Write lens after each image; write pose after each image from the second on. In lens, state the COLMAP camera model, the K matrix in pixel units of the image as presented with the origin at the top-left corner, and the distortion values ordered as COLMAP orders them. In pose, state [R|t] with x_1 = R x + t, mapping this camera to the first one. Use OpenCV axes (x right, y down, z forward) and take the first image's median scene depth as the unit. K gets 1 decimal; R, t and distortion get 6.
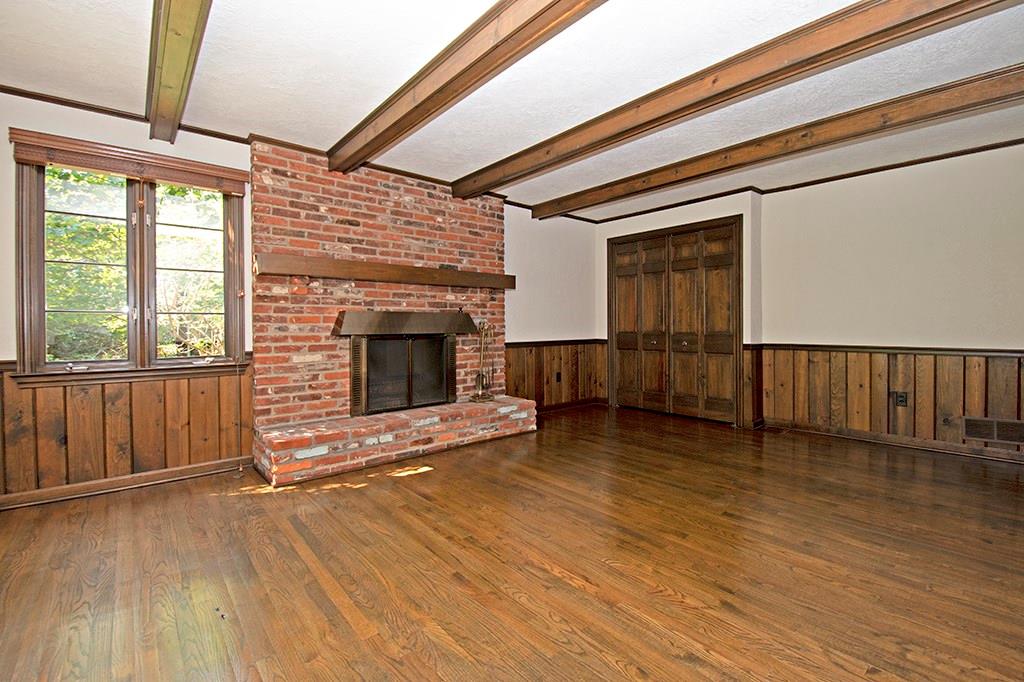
lens RADIAL K [[448.1, 0, 535.8], [0, 448.1, 329.6], [0, 0, 1]] dist [0.003016, -0.001528]
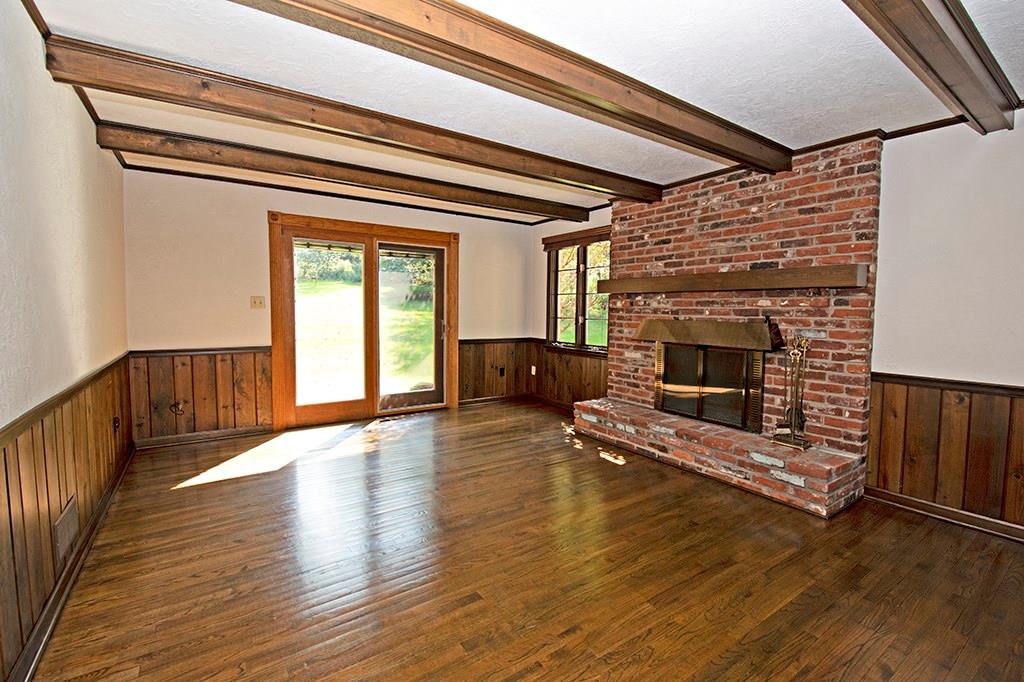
lens RADIAL K [[448.1, 0, 513.3], [0, 448.1, 337.7], [0, 0, 1]] dist [0.003016, -0.001528]
pose [[-0.142149, 0.064430, -0.987746, 0.762094], [-0.024373, 0.997349, 0.068564, -0.061825], [0.989545, 0.033821, -0.140201, 0.764396]]
